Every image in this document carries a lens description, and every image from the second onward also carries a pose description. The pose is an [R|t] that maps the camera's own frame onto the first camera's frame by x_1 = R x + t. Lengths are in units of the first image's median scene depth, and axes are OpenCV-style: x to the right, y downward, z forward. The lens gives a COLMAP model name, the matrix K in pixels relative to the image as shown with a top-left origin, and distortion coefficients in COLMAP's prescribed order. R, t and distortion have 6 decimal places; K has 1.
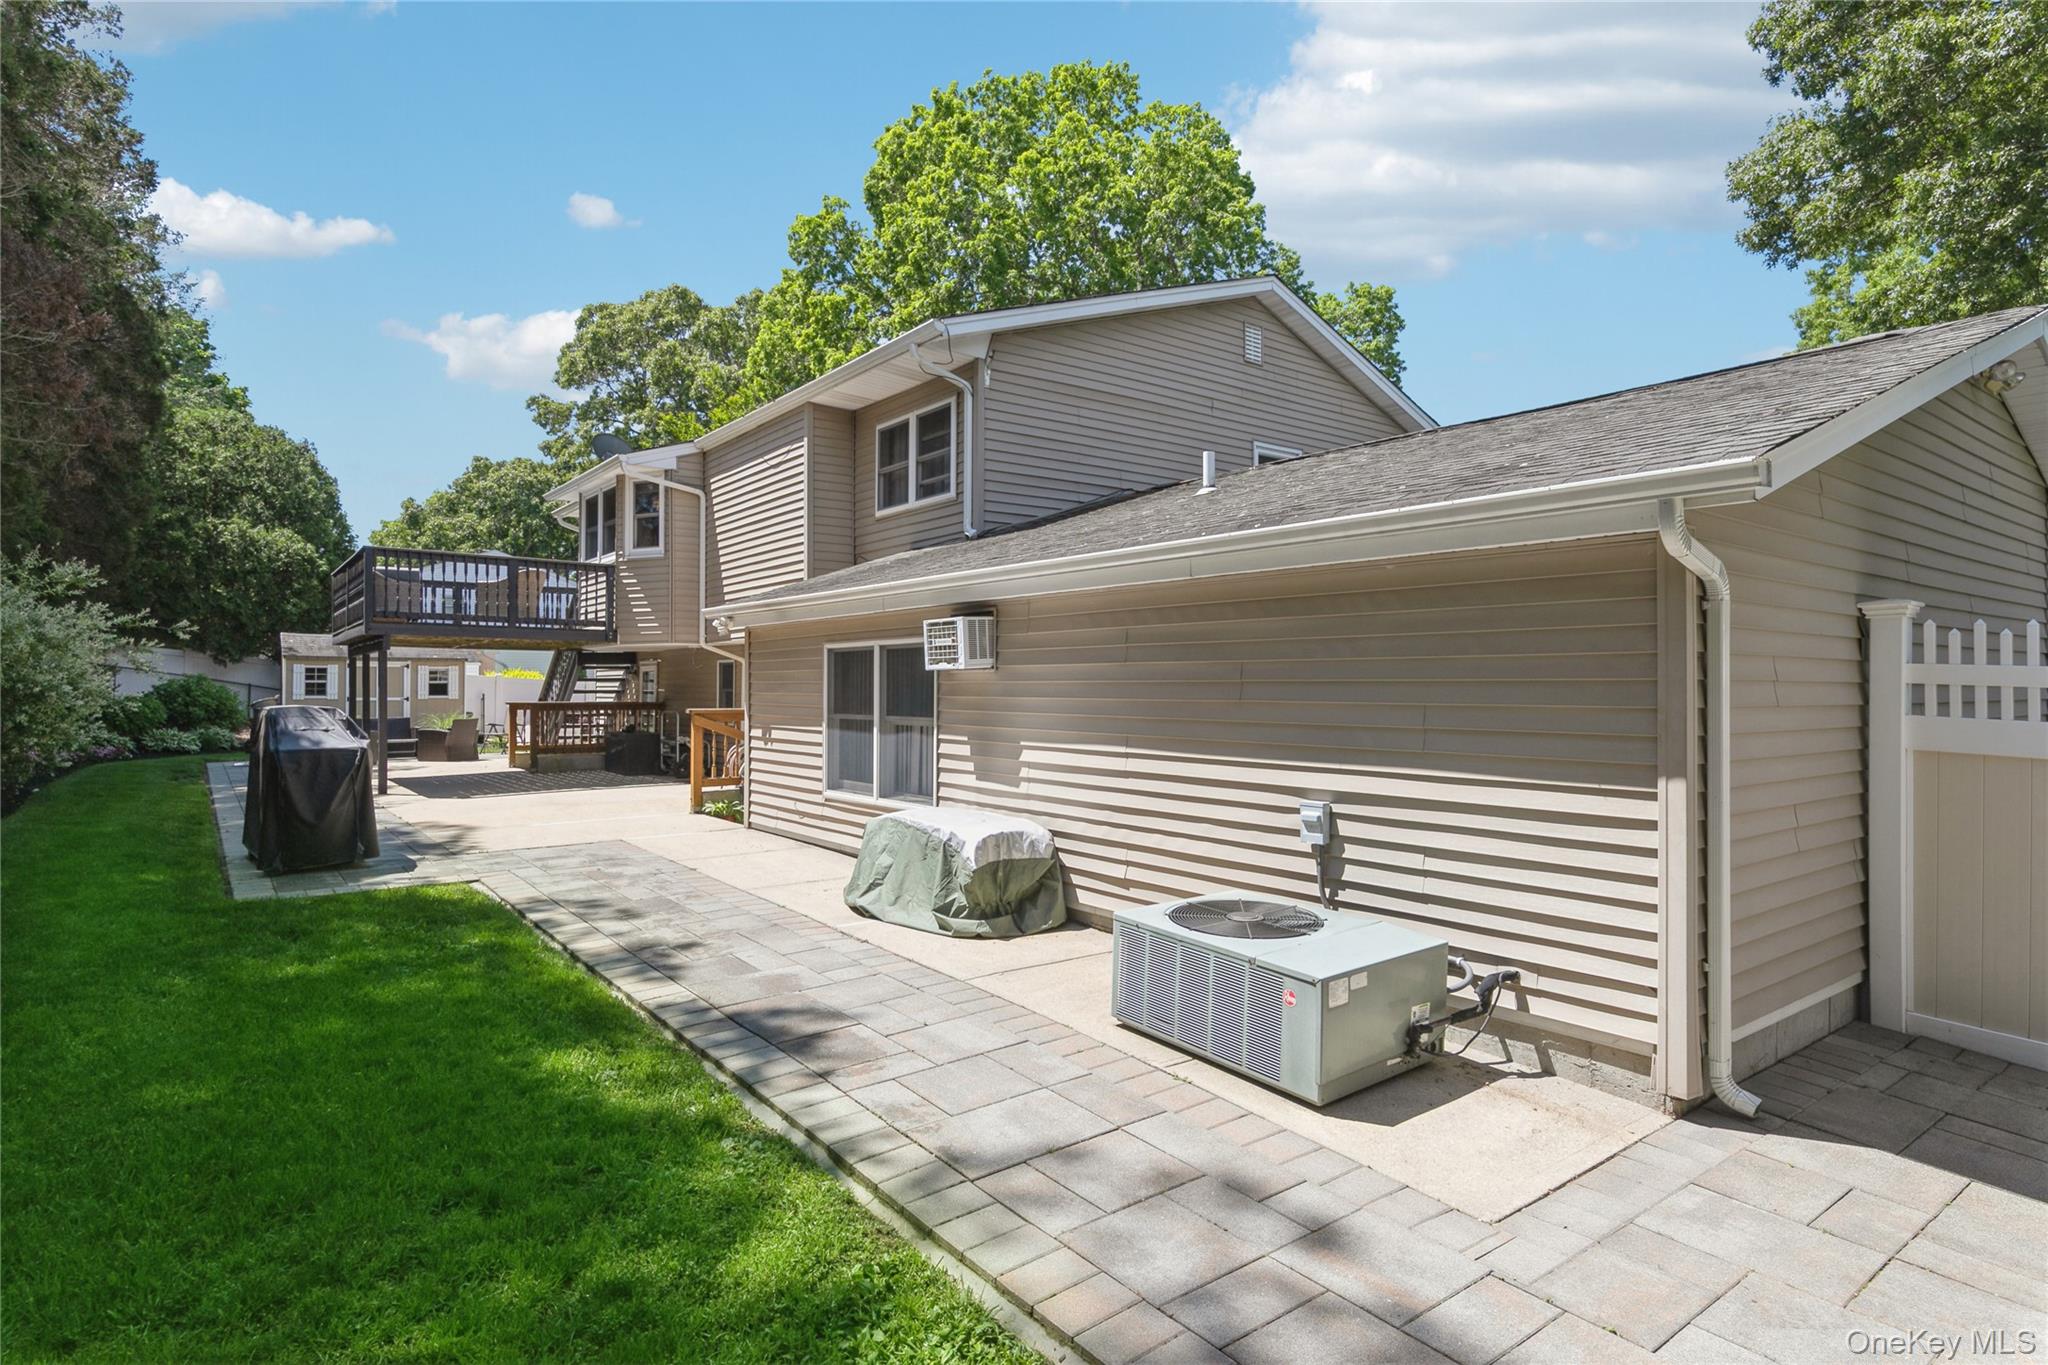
lens RADIAL K [[1104.3, 0, 1031.9], [0, 1104.3, 680.0], [0, 0, 1]] dist [-0.001103, 0.000282]
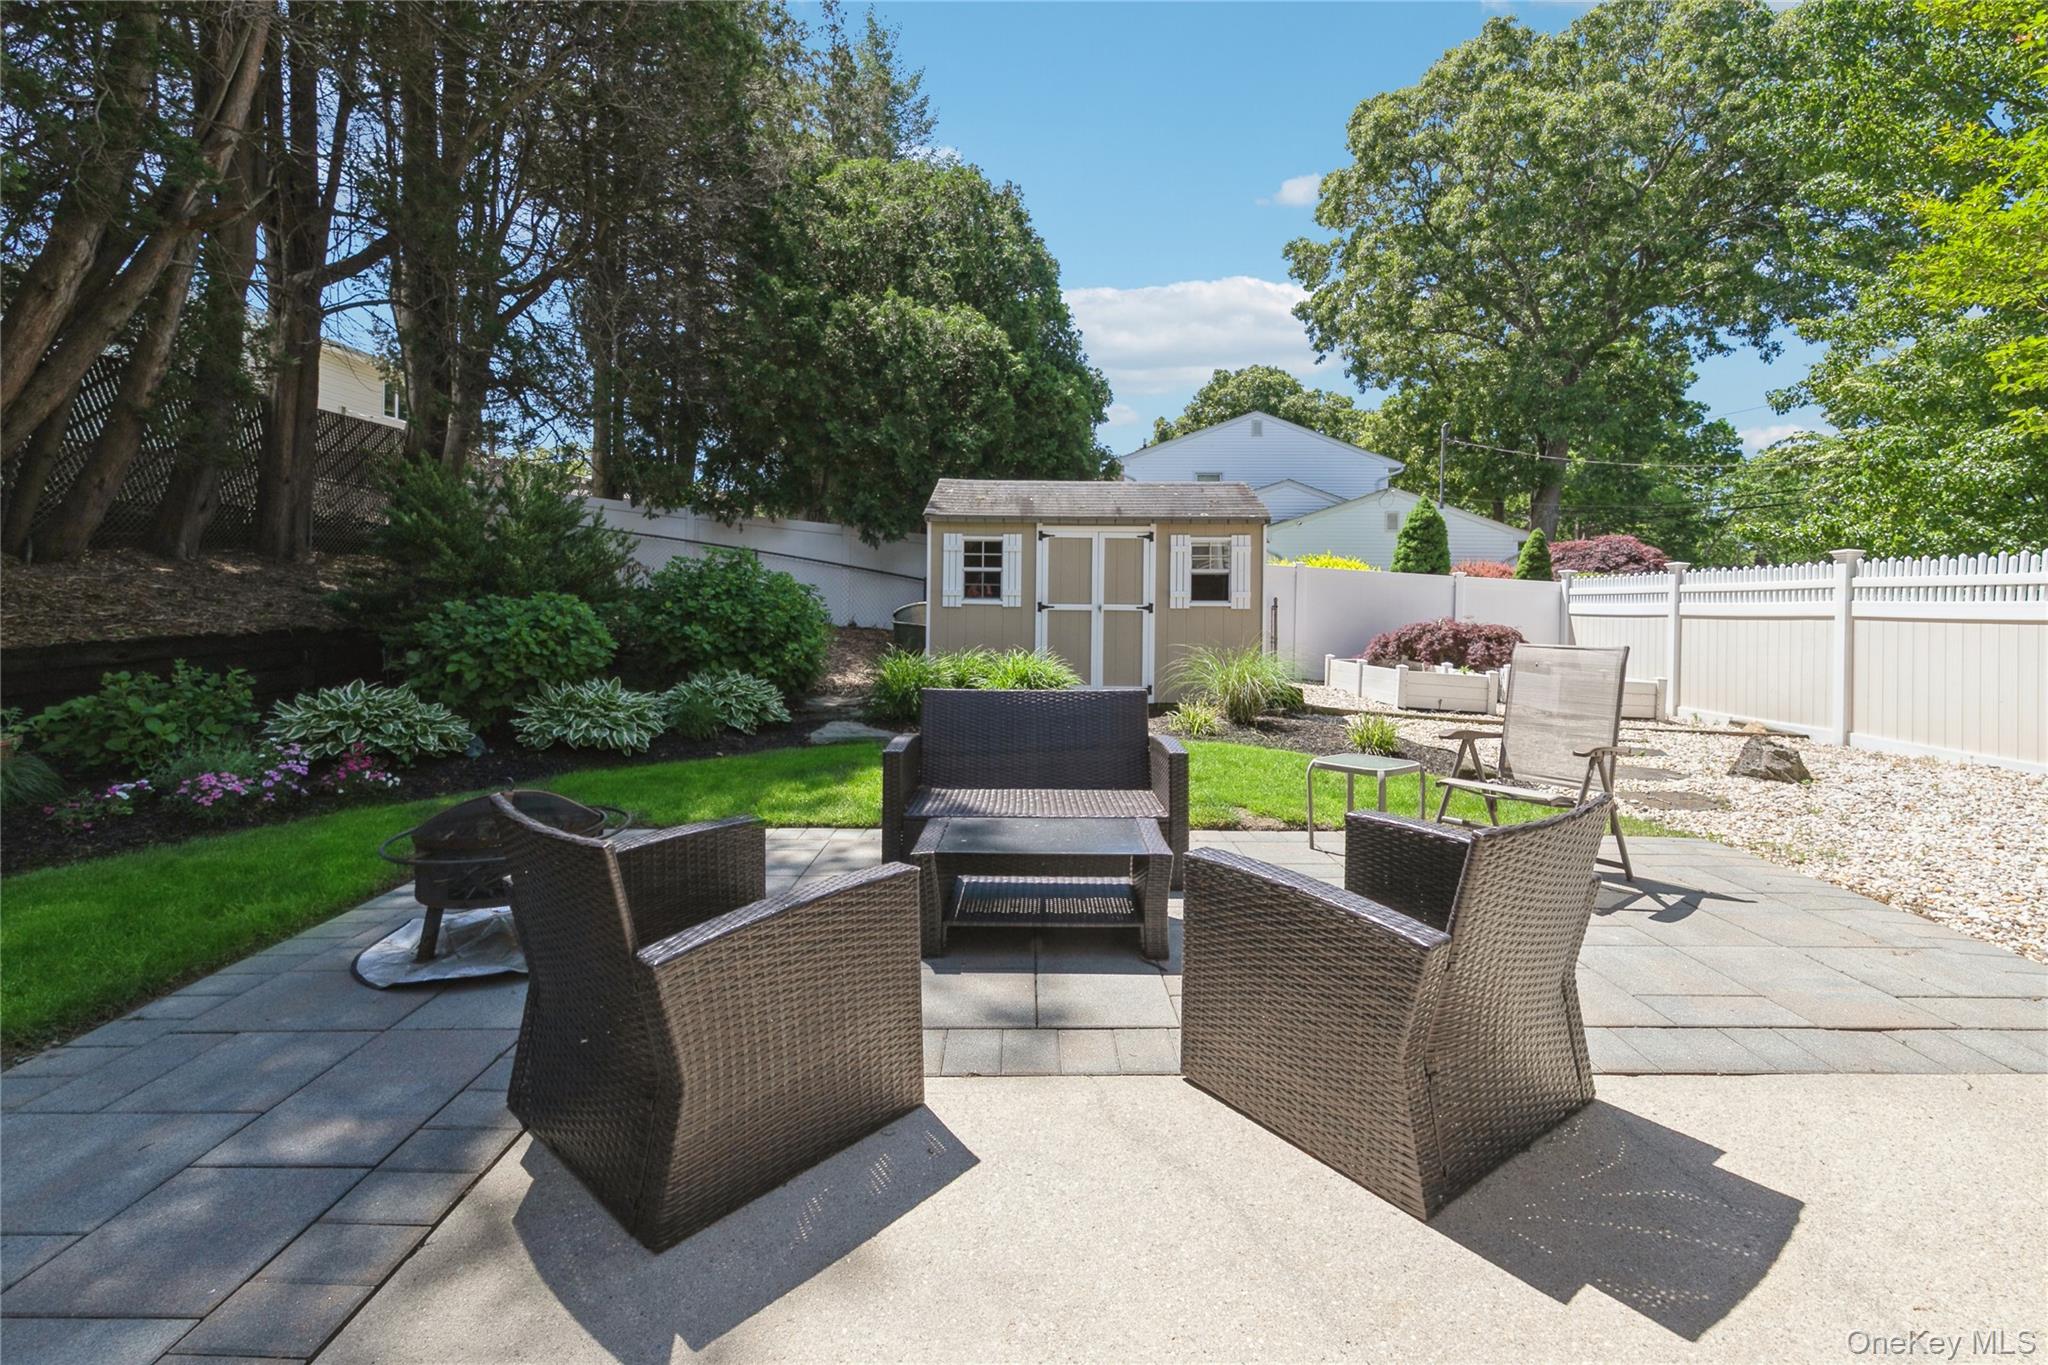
lens RADIAL K [[905.3, 0, 1027.9], [0, 905.3, 612.7], [0, 0, 1]] dist [-0.004269, 0.001284]
pose [[0.790770, 0.017458, -0.611864, -0.442469], [-0.000549, 0.999613, 0.027812, 0.010239], [0.612113, -0.021657, 0.790474, 0.790947]]
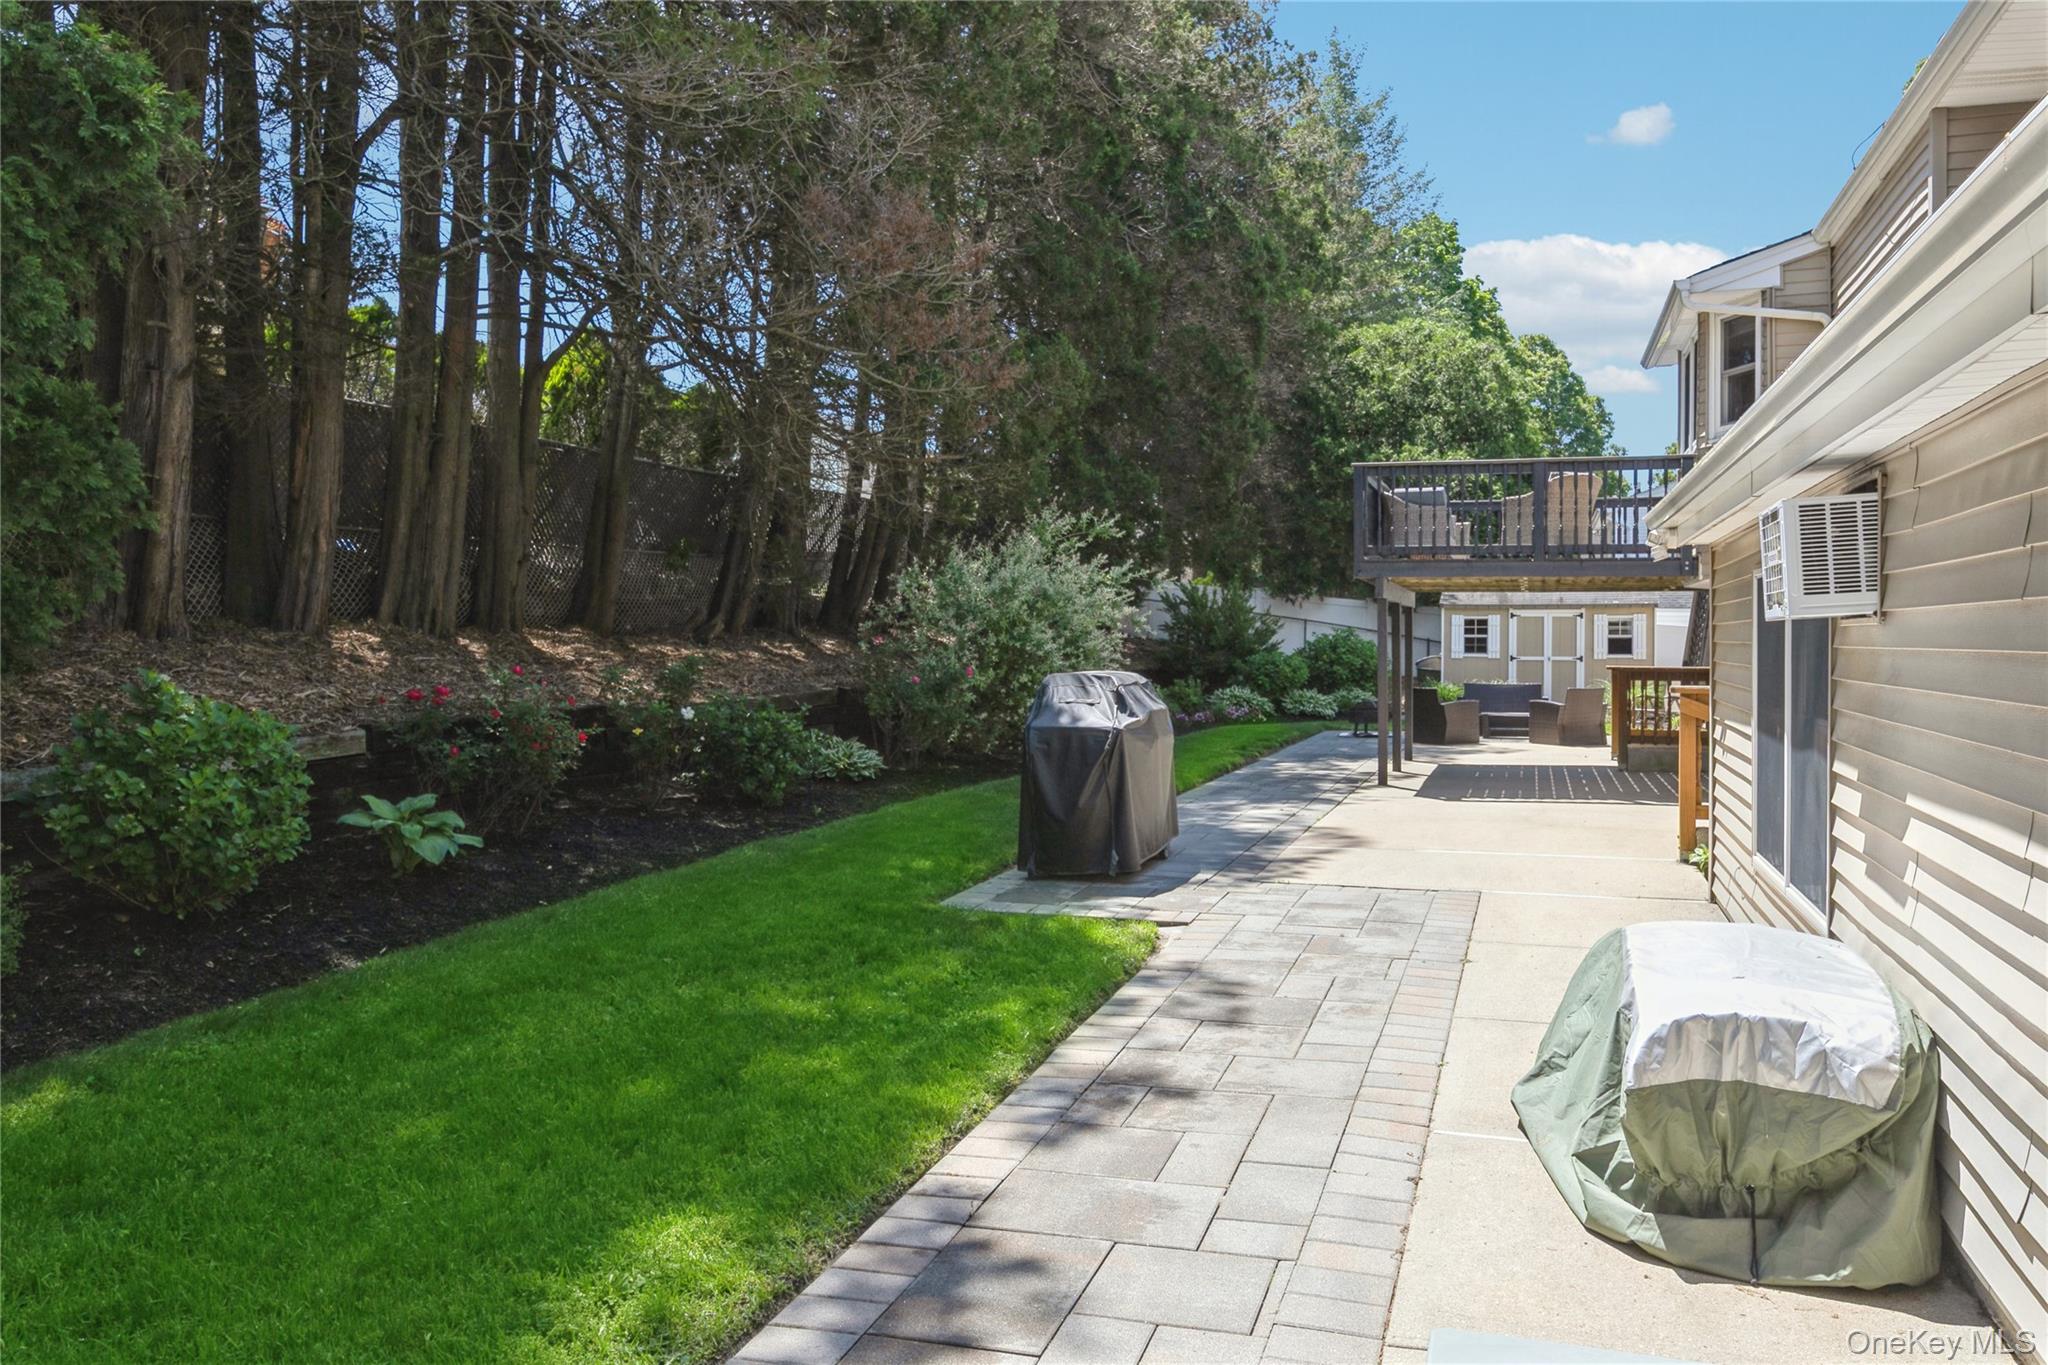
lens RADIAL K [[1485.3, 0, 1039.5], [0, 1485.3, 664.6], [0, 0, 1]] dist [0.002893, -0.001847]
pose [[0.567601, 0.013255, -0.823197, 0.077677], [0.005623, 0.999785, 0.019975, -0.001519], [0.823285, -0.015966, 0.567404, 0.130735]]
